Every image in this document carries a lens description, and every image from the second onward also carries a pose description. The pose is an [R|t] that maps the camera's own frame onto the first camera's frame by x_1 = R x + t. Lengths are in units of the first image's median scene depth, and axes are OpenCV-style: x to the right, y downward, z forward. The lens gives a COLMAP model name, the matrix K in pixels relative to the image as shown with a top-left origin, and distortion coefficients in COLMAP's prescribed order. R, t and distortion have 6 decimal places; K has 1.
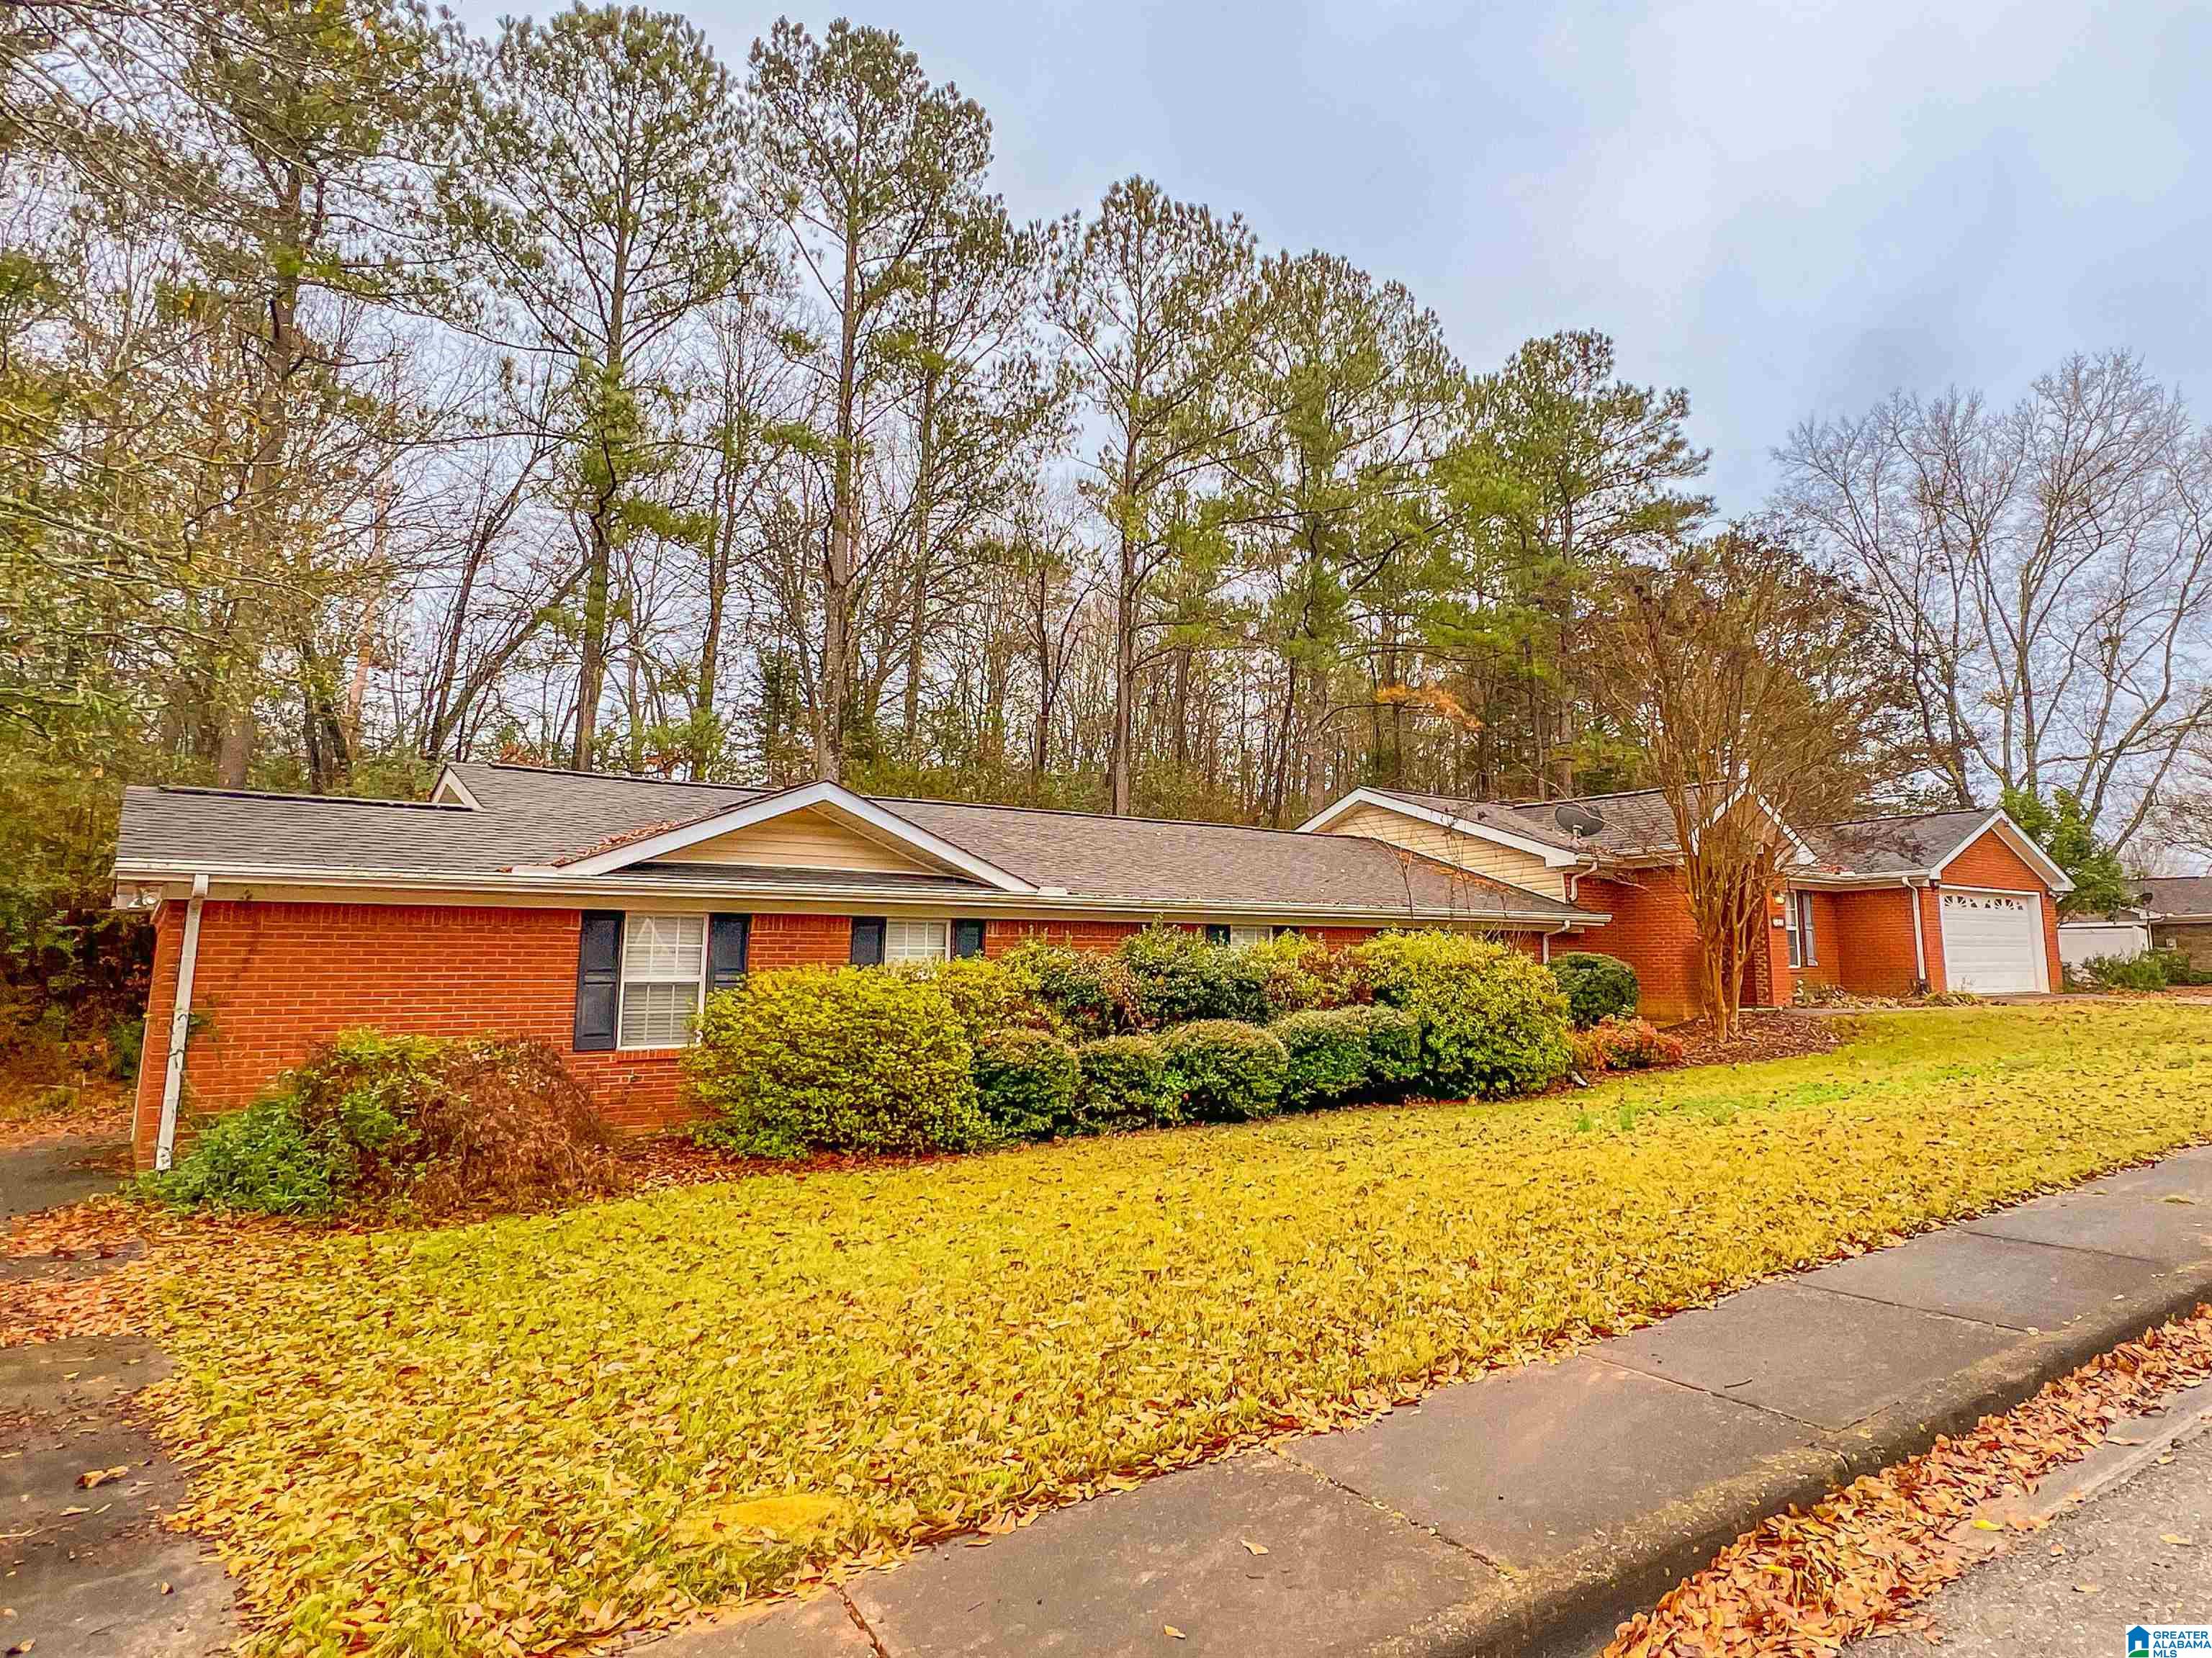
lens RADIAL K [[1028.2, 0, 1112.2], [0, 1028.2, 831.9], [0, 0, 1]] dist [0.005553, 0.000629]
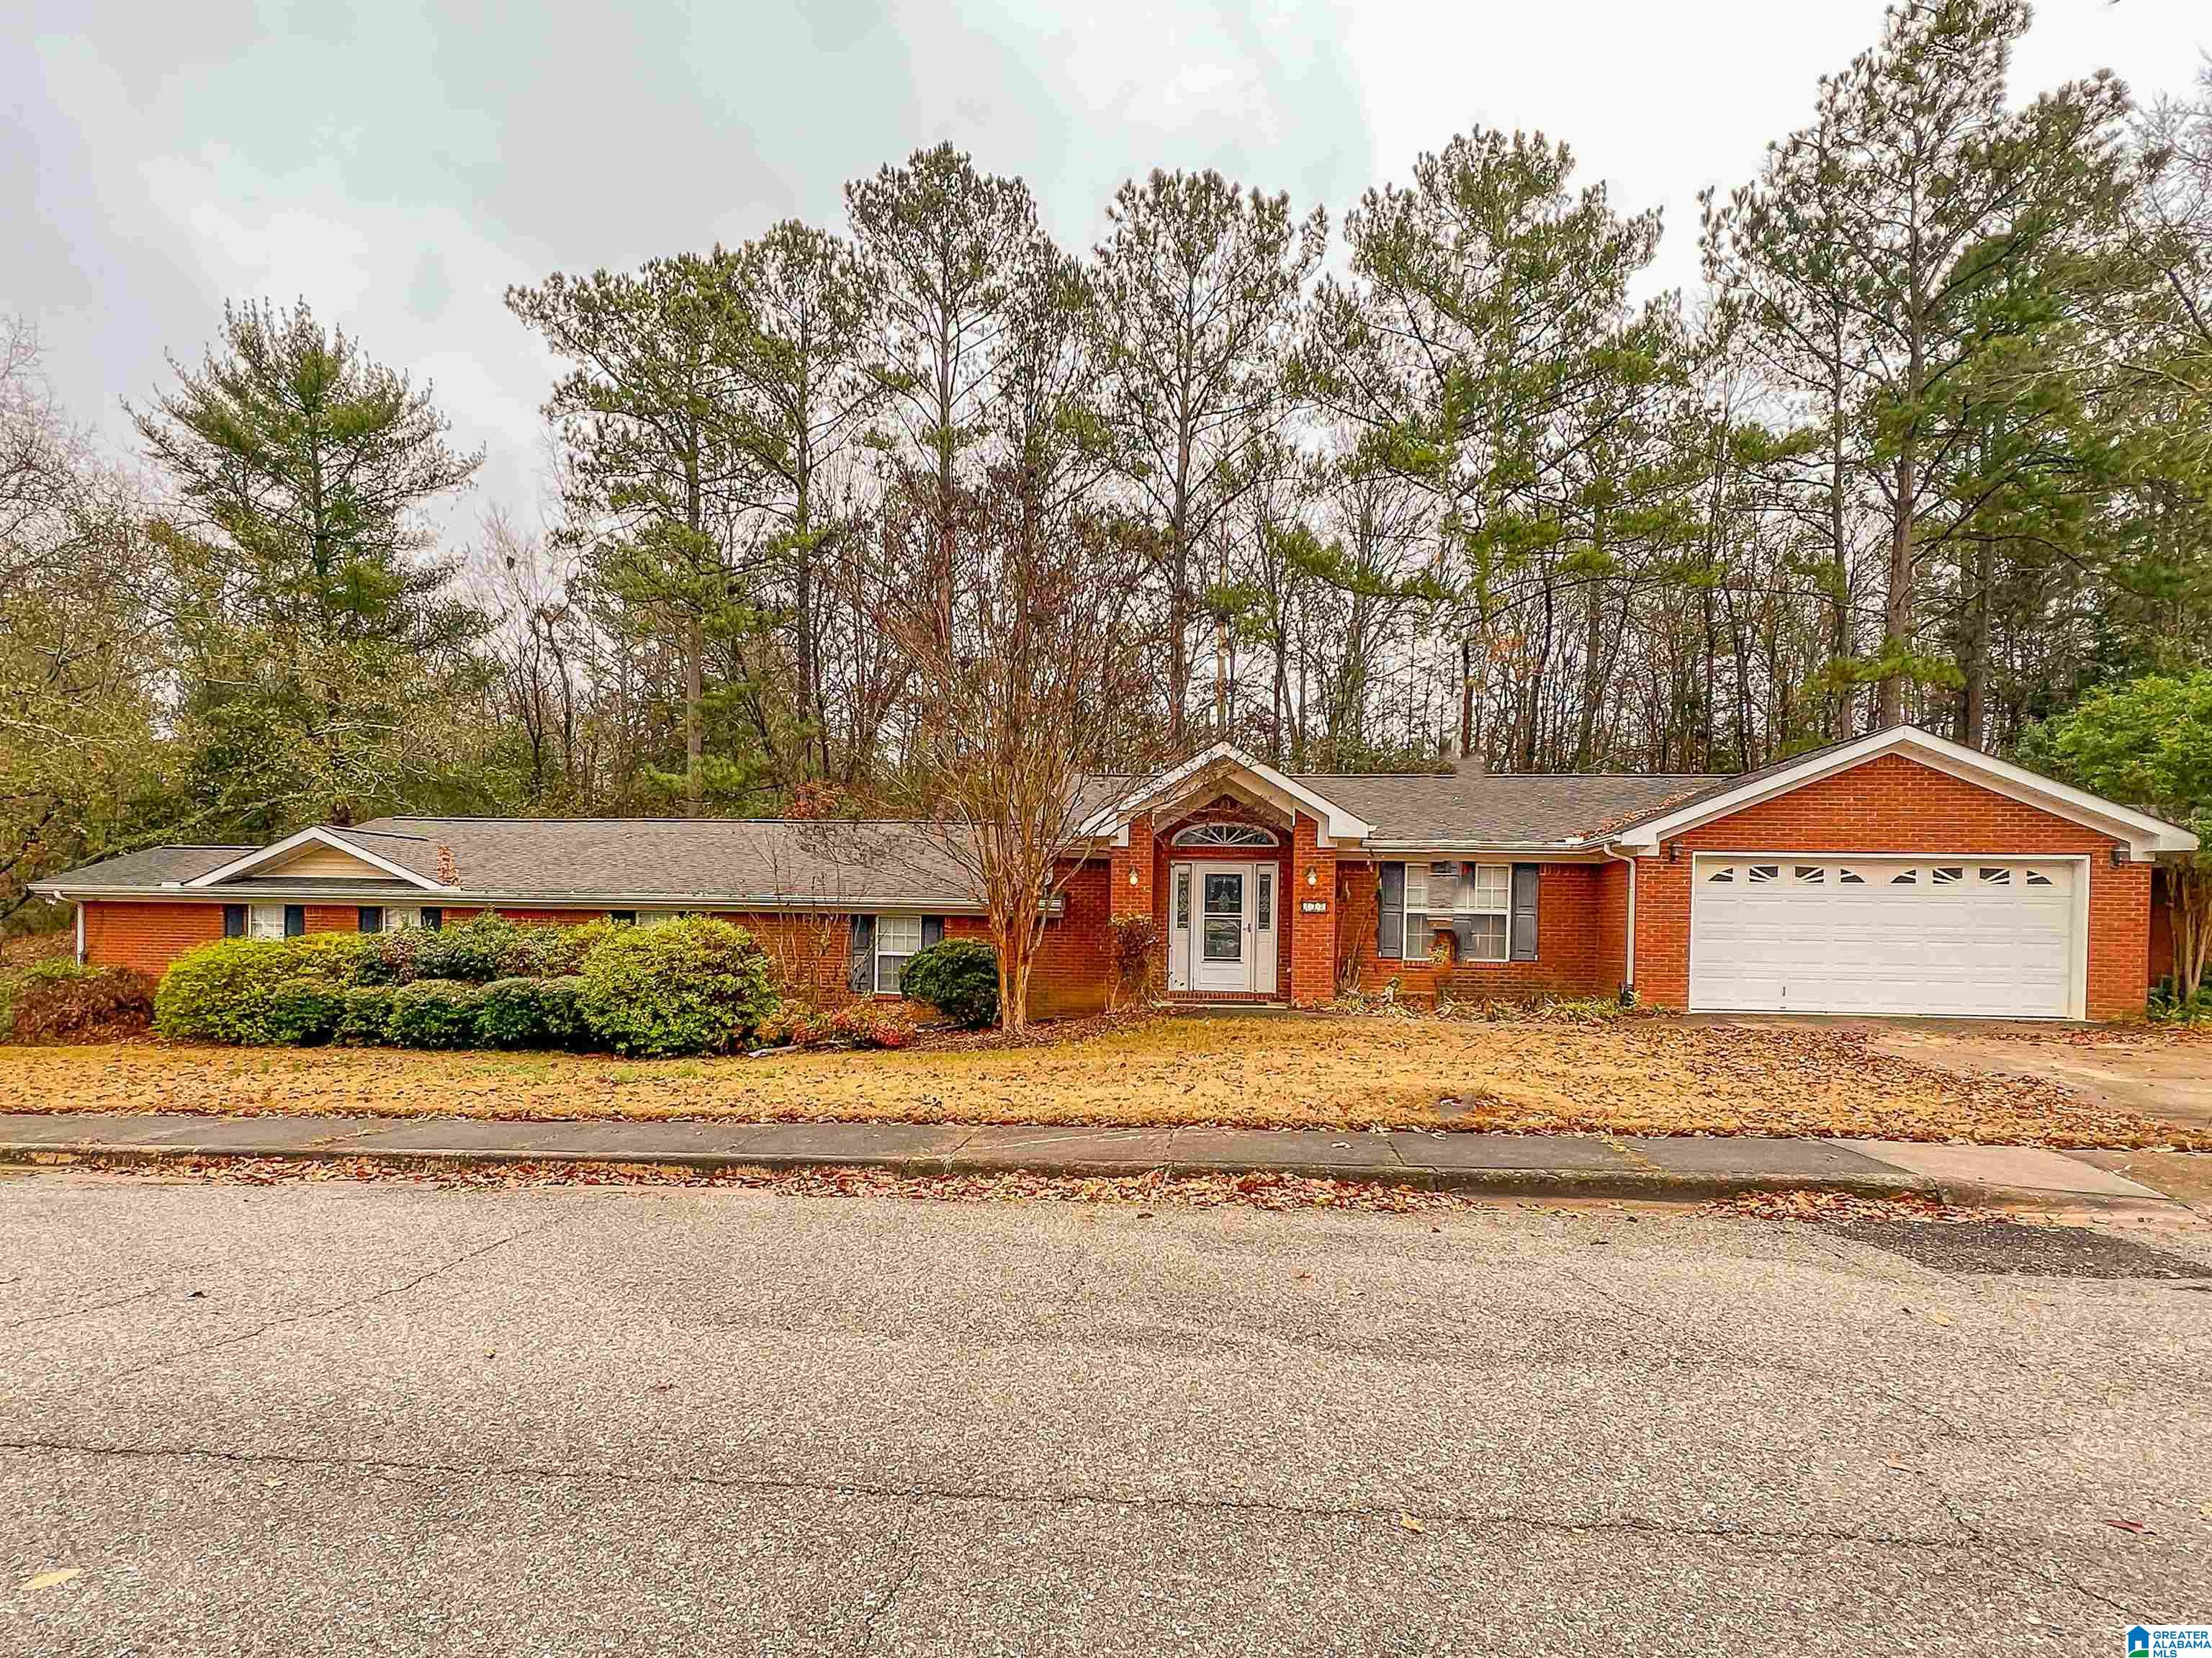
lens RADIAL K [[1028.2, 0, 1112.2], [0, 1028.2, 831.9], [0, 0, 1]] dist [0.005553, 0.000629]
pose [[0.785634, -0.033835, -0.617765, 1.670647], [0.060840, 0.997889, 0.022717, -0.001186], [0.615692, -0.055432, 0.786035, 0.425663]]
